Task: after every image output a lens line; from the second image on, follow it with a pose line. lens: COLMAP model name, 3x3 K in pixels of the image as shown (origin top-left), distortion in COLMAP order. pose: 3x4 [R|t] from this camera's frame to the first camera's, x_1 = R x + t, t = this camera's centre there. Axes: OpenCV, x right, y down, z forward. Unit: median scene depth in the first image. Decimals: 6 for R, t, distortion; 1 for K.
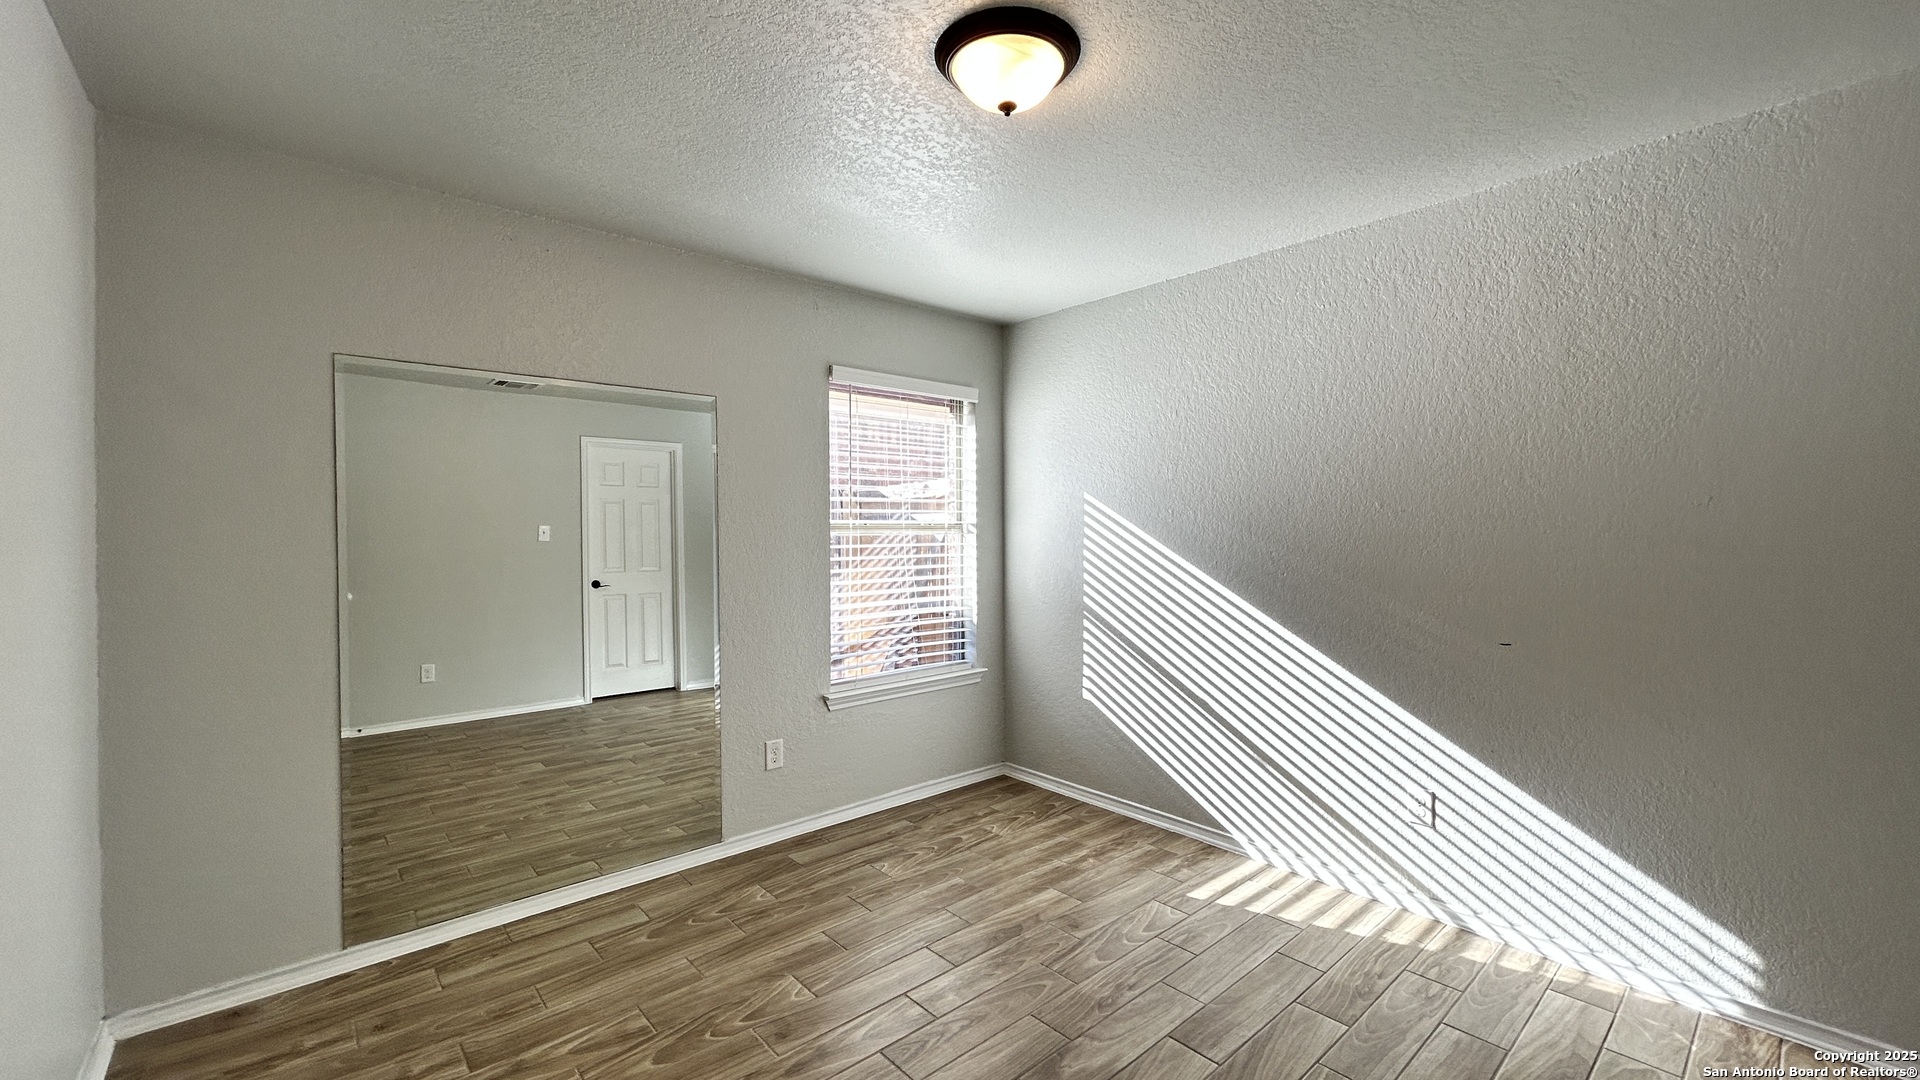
lens RADIAL K [[779.2, 0, 987.0], [0, 779.2, 544.6], [0, 0, 1]] dist [0.000178, 0.000527]
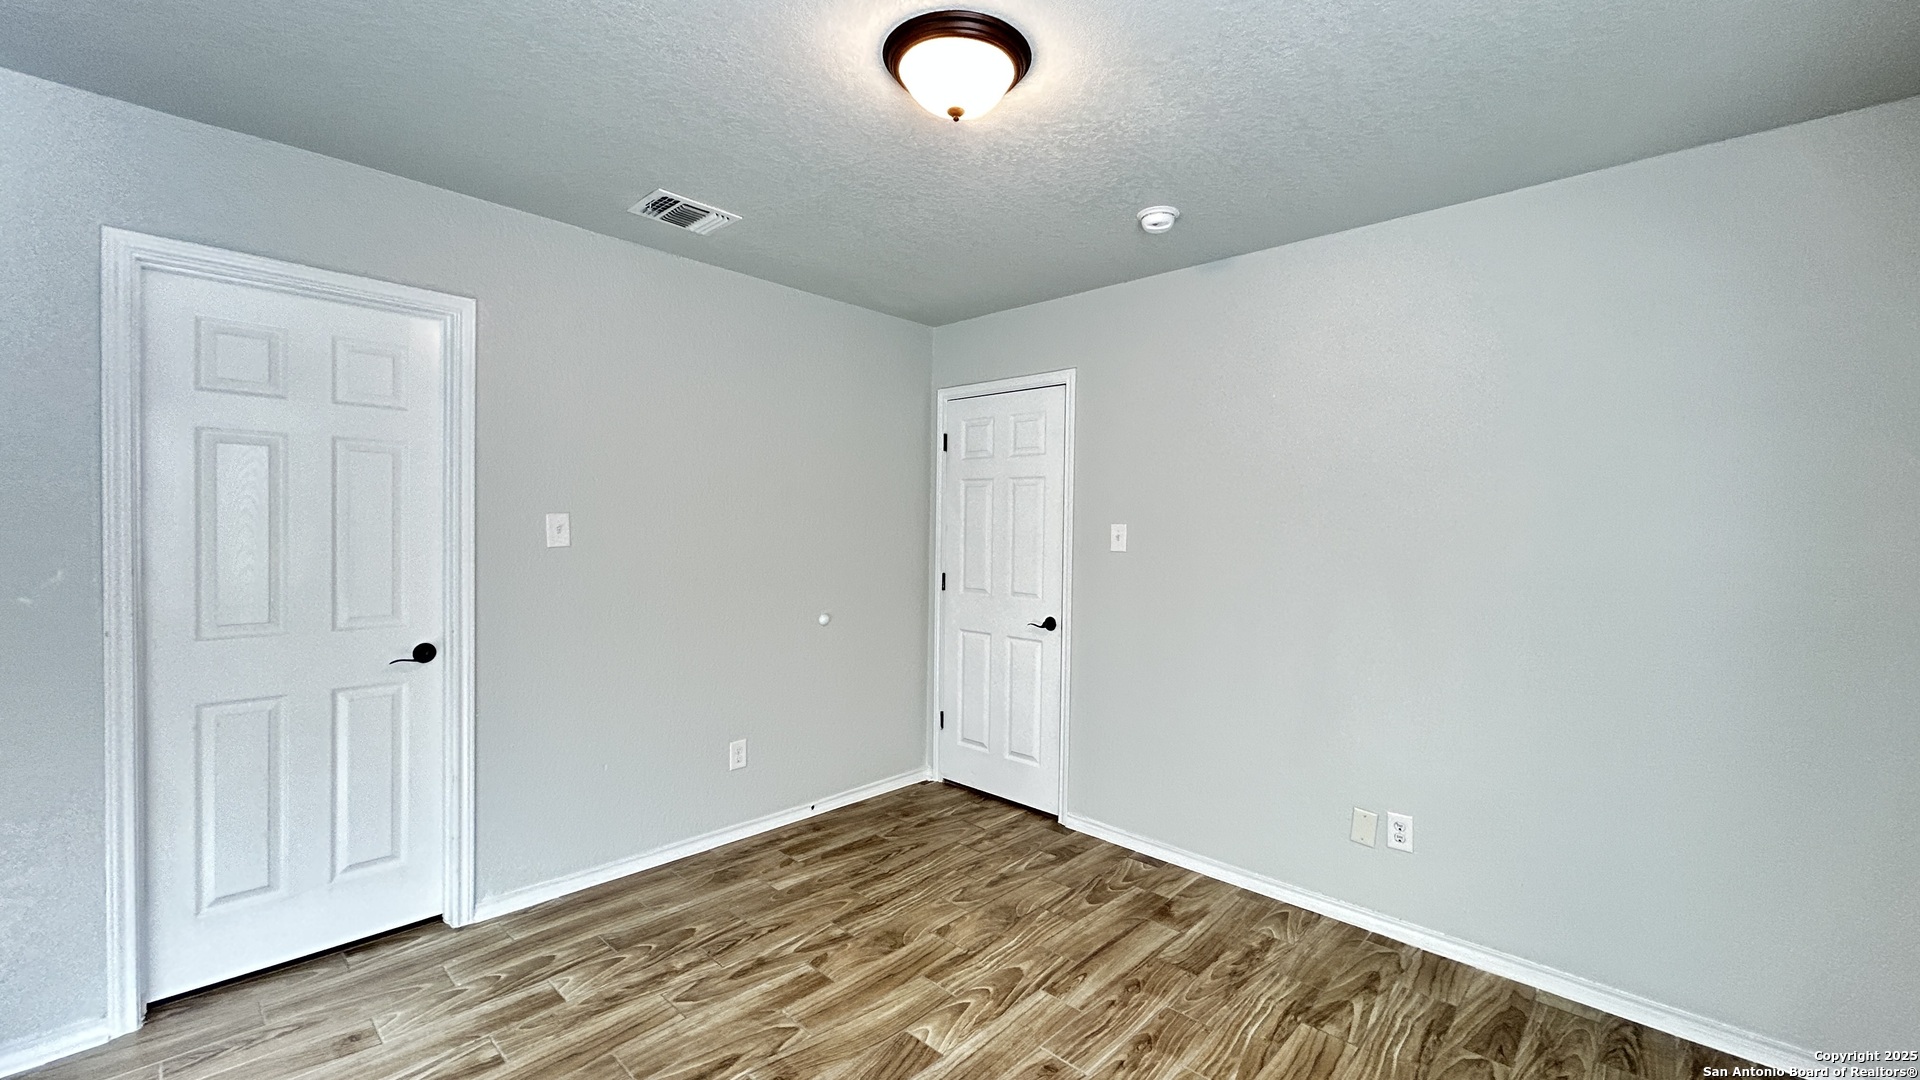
lens RADIAL K [[772.8, 0, 963.2], [0, 772.8, 535.9], [0, 0, 1]] dist [-0.002815, 0.005334]
pose [[-0.997453, -0.016143, -0.069472, 0.050534], [-0.018193, 0.999415, 0.028975, -0.042455], [0.068963, 0.030166, -0.997163, 1.308577]]
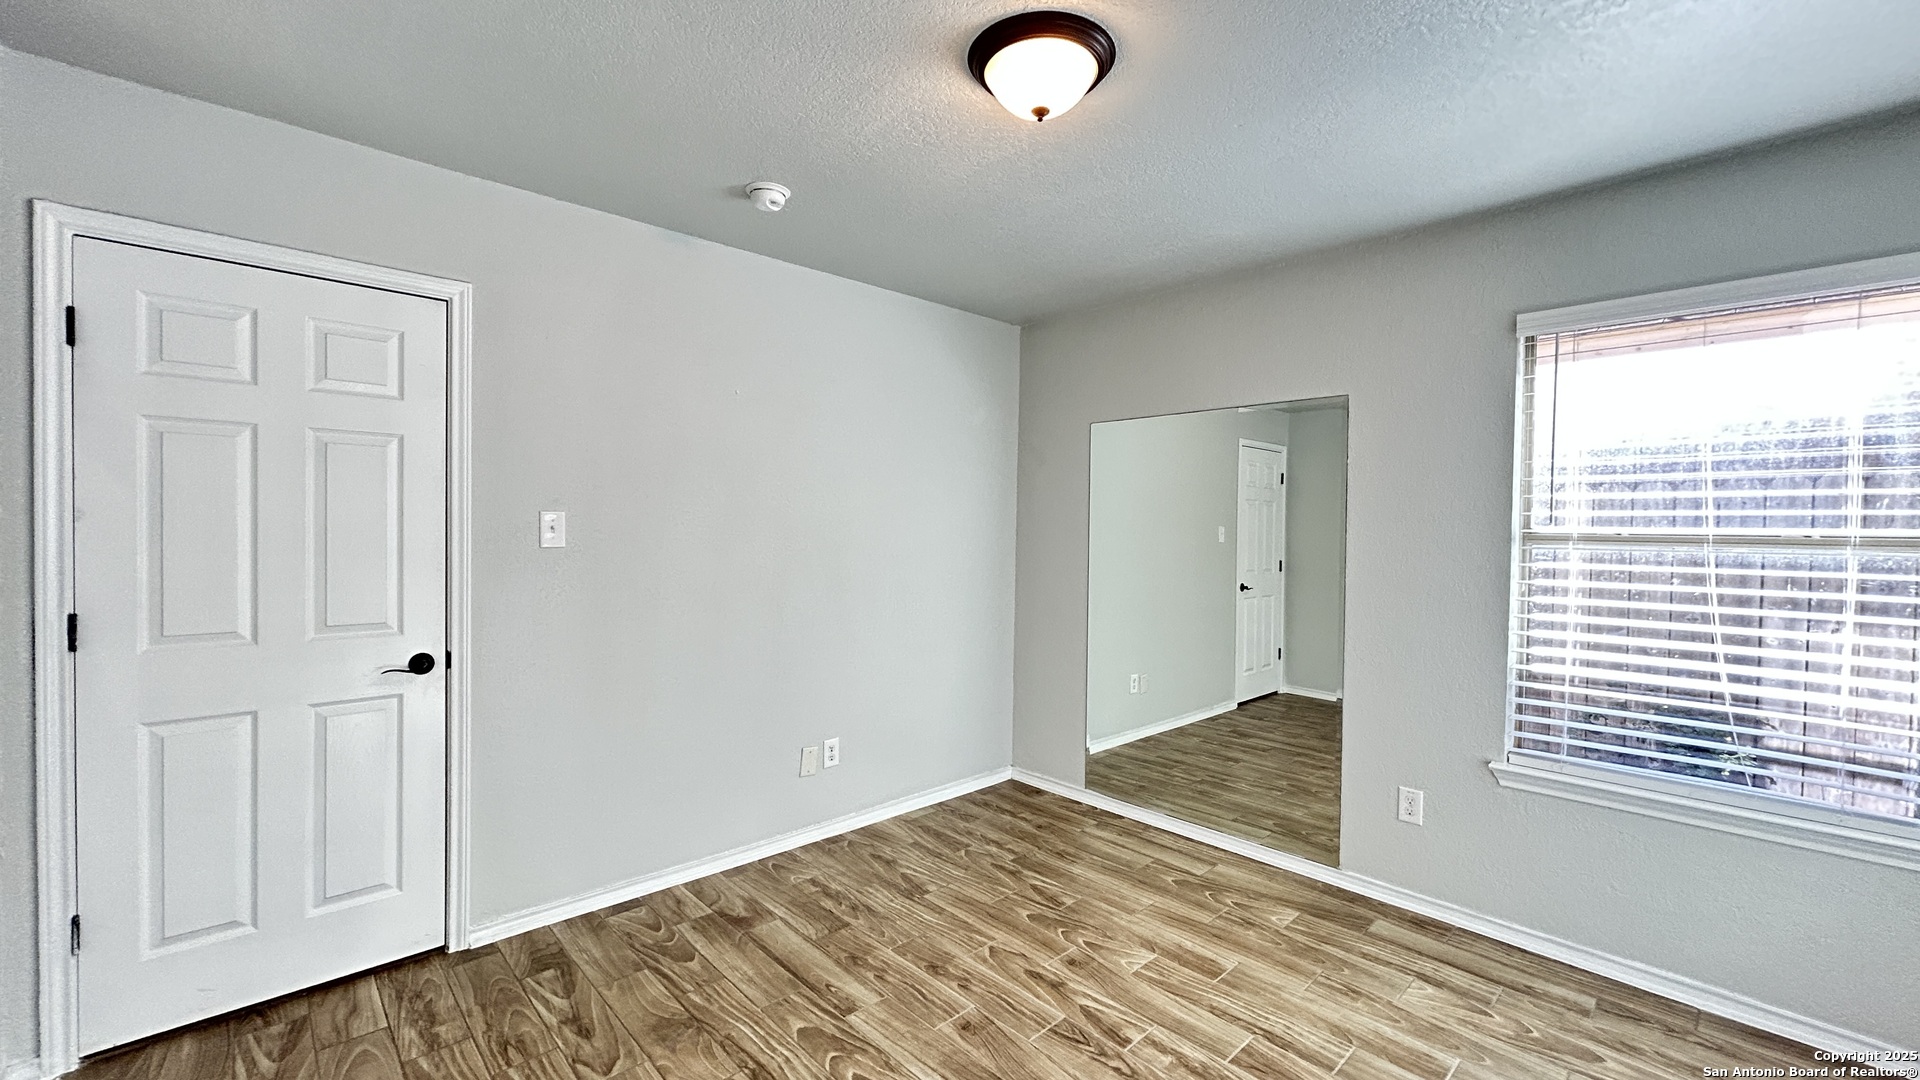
lens RADIAL K [[772.8, 0, 963.2], [0, 772.8, 535.9], [0, 0, 1]] dist [-0.002815, 0.005334]
pose [[0.006725, 0.012100, -0.999904, 0.674623], [-0.029815, 0.999485, 0.011894, -0.026416], [0.999533, 0.029732, 0.007082, 0.592024]]
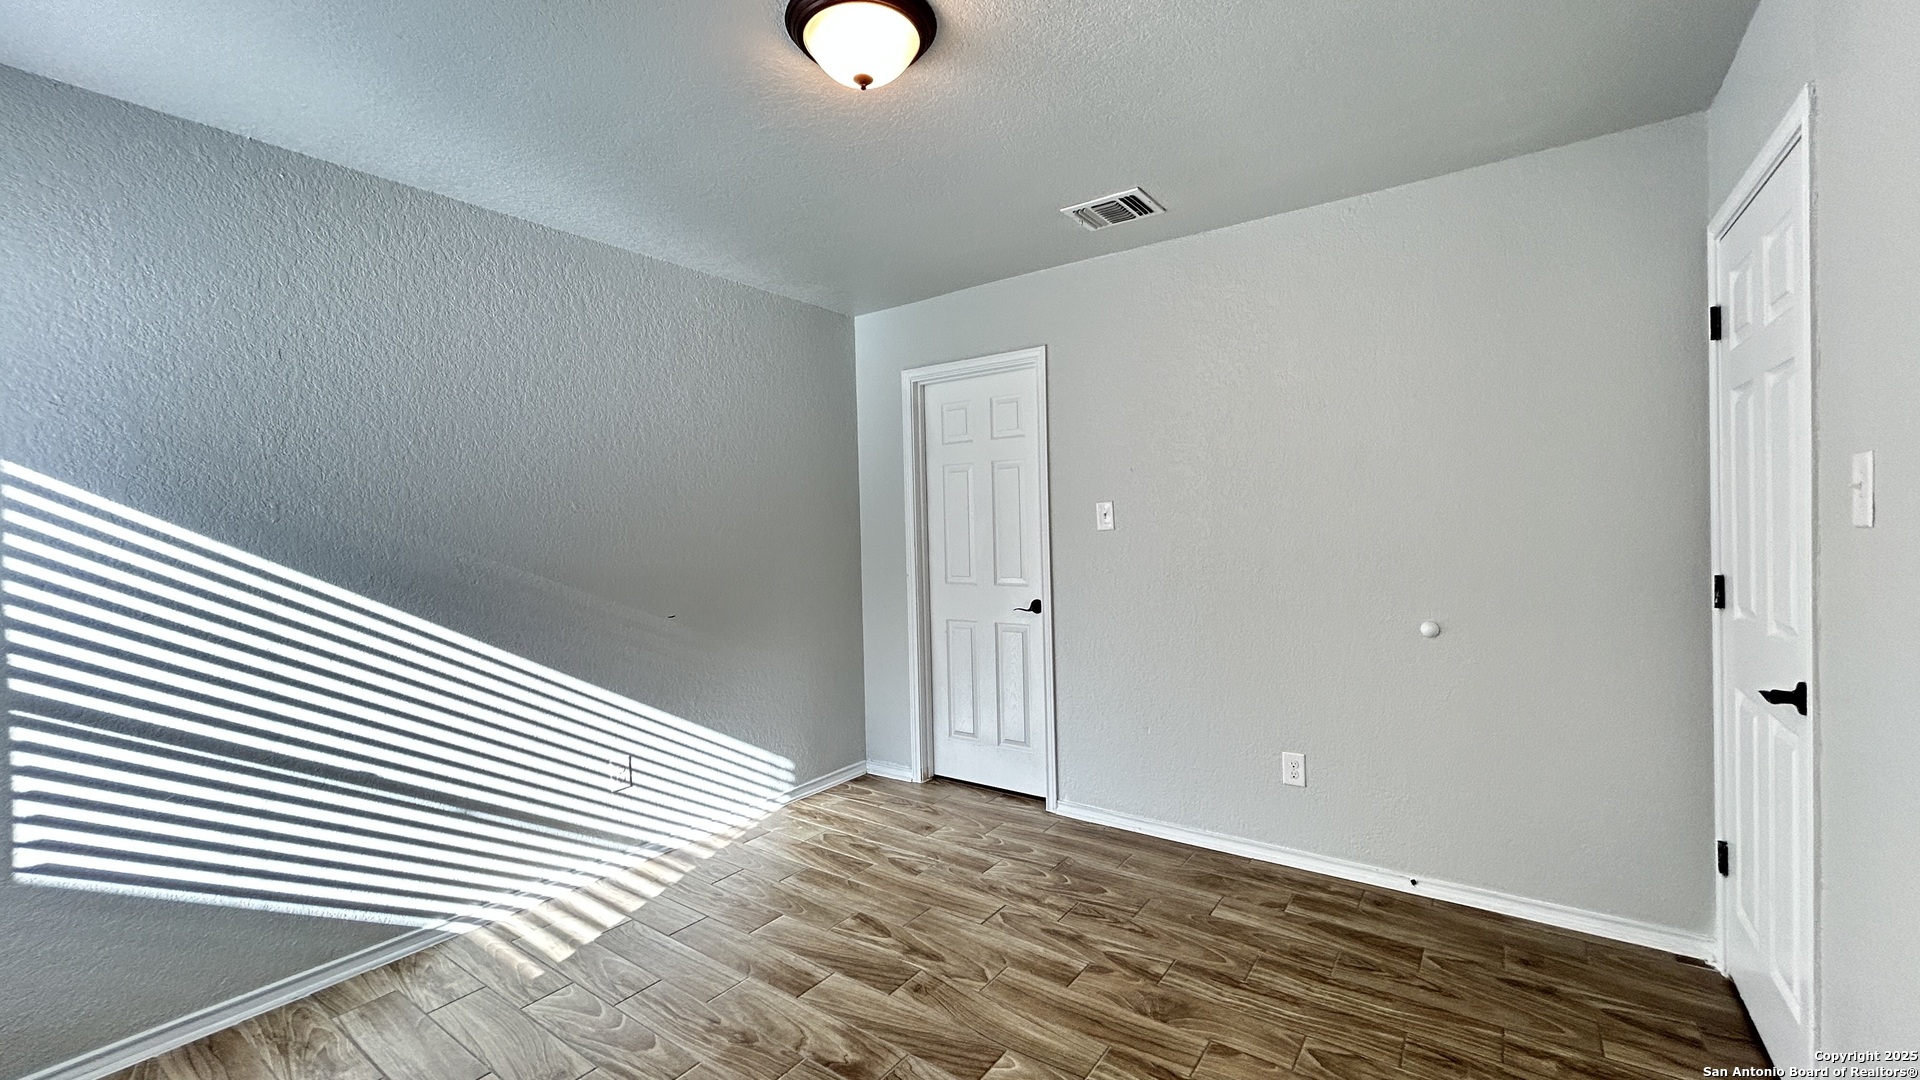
lens RADIAL K [[772.8, 0, 963.2], [0, 772.8, 535.9], [0, 0, 1]] dist [-0.002815, 0.005334]
pose [[-0.205555, -0.008867, 0.978605, -0.627715], [0.038302, 0.999120, 0.017098, -0.008490], [-0.977896, 0.040997, -0.205034, 0.717988]]
